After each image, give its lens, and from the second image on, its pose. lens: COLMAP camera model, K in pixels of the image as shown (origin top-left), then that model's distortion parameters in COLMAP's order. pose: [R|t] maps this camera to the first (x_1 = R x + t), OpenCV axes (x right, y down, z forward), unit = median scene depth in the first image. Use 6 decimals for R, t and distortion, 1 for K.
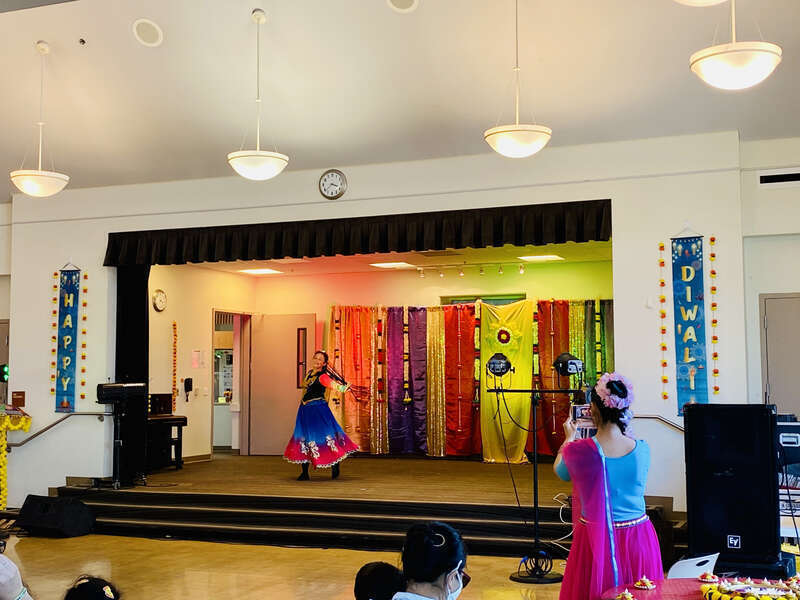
lens RADIAL K [[1086.1, 0, 400.0], [0, 1086.1, 300.0], [0, 0, 1]] dist [0.030920, 0.011826]
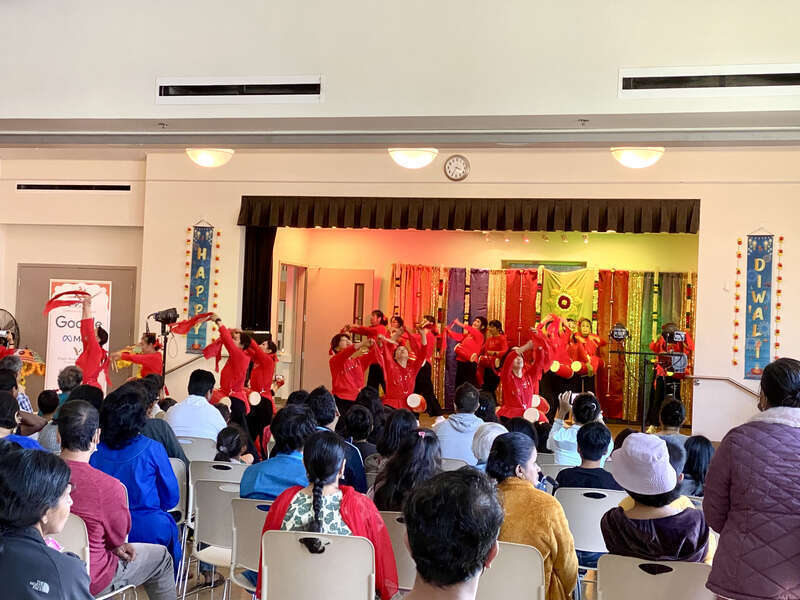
lens RADIAL K [[1433.4, 0, 400.0], [0, 1433.4, 300.0], [0, 0, 1]] dist [0.011277, 0.048895]
pose [[0.997269, 0.048810, 0.055434, -0.180861], [-0.051270, 0.997721, 0.043871, -0.027295], [-0.053166, -0.046593, 0.997498, -0.473455]]
